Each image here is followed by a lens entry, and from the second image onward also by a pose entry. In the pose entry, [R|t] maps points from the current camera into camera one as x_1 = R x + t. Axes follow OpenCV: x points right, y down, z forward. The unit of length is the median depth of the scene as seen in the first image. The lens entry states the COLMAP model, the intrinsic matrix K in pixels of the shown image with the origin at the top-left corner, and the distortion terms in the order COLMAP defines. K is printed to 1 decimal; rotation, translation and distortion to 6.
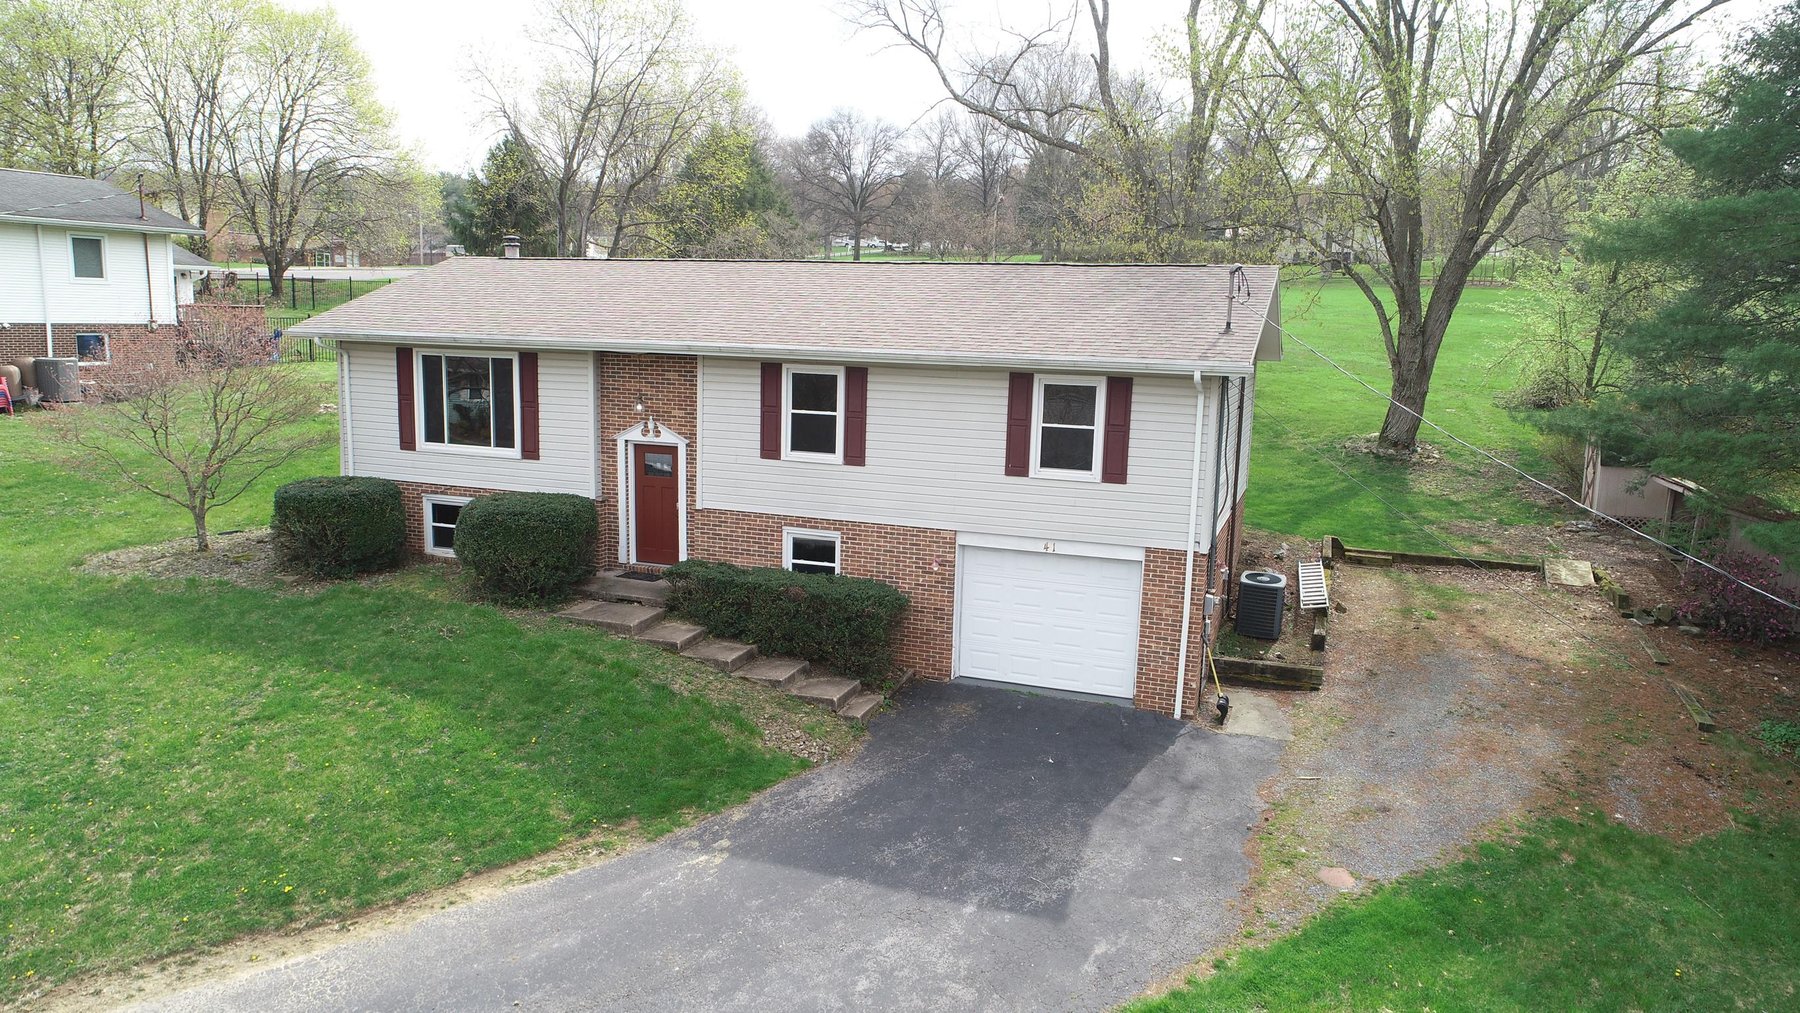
lens RADIAL K [[1194.9, 0, 900.0], [0, 1194.9, 506.5], [0, 0, 1]] dist [-0.008907, -0.002133]
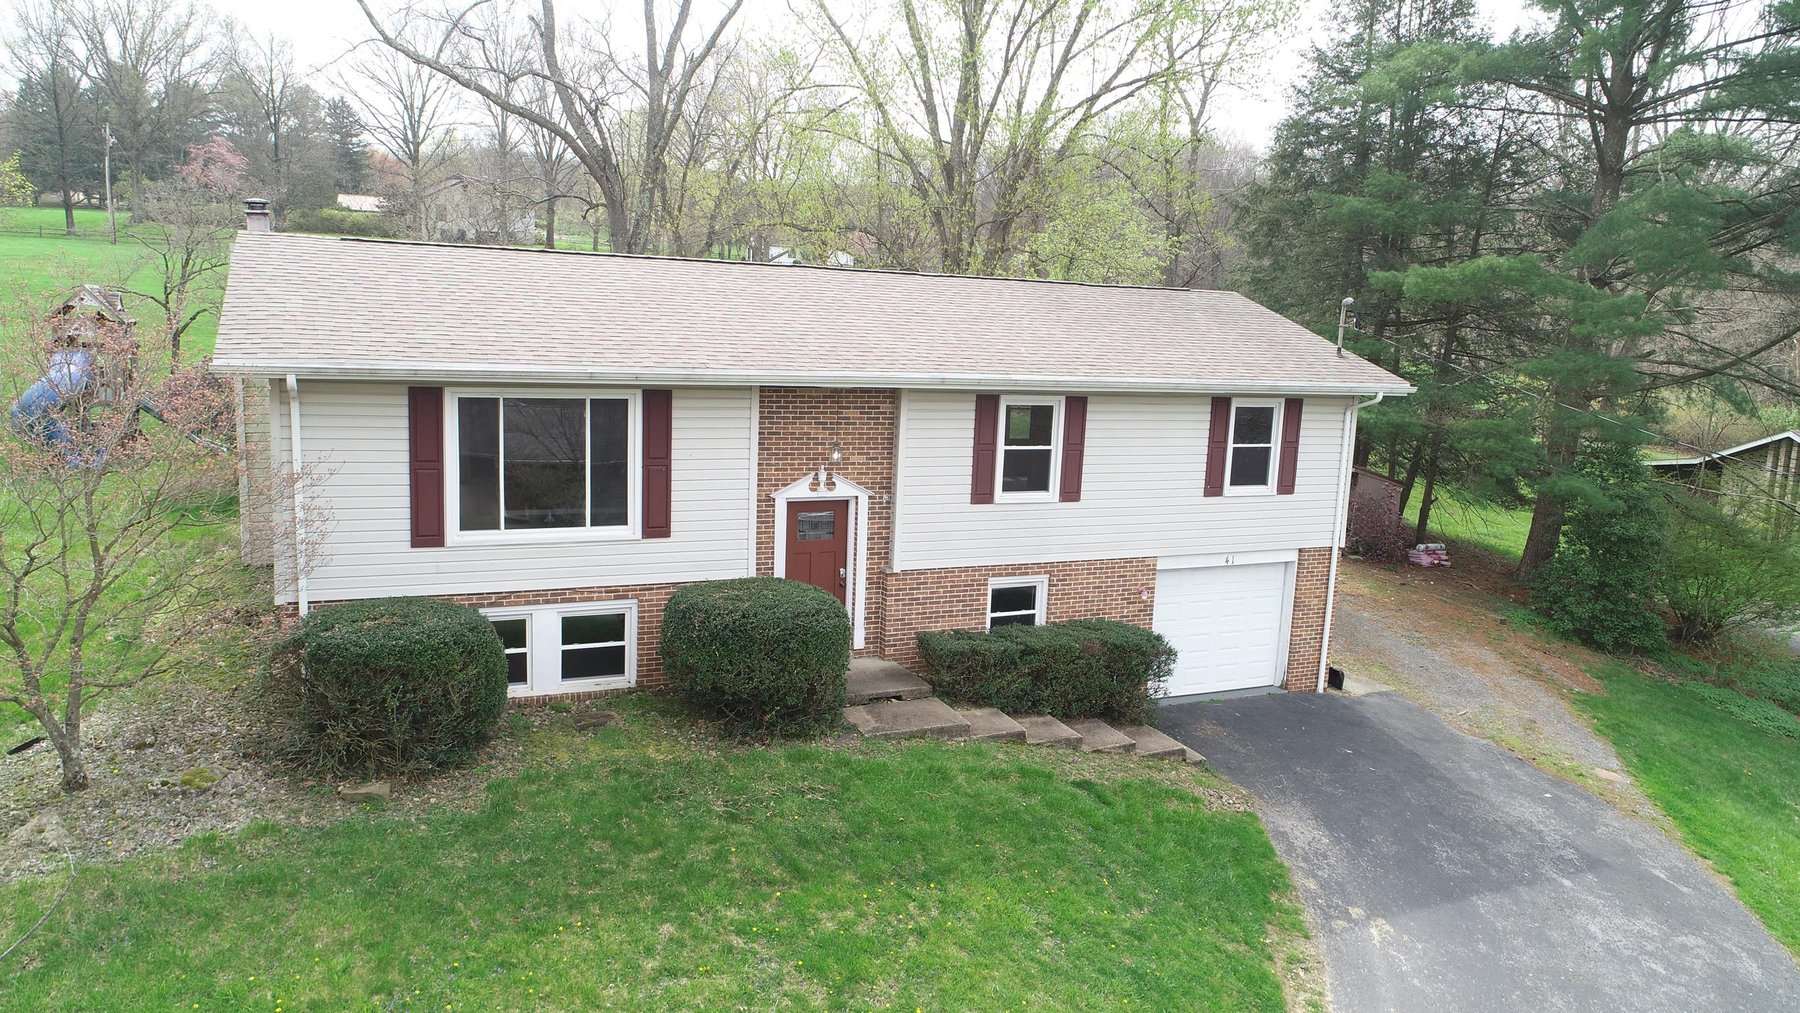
lens RADIAL K [[1180.4, 0, 925.9], [0, 1180.4, 475.3], [0, 0, 1]] dist [-0.004196, 0.000734]
pose [[0.710265, -0.080759, 0.699286, -0.747718], [0.097195, 0.995133, 0.016205, -0.079070], [-0.697192, 0.056457, 0.714658, 0.412384]]
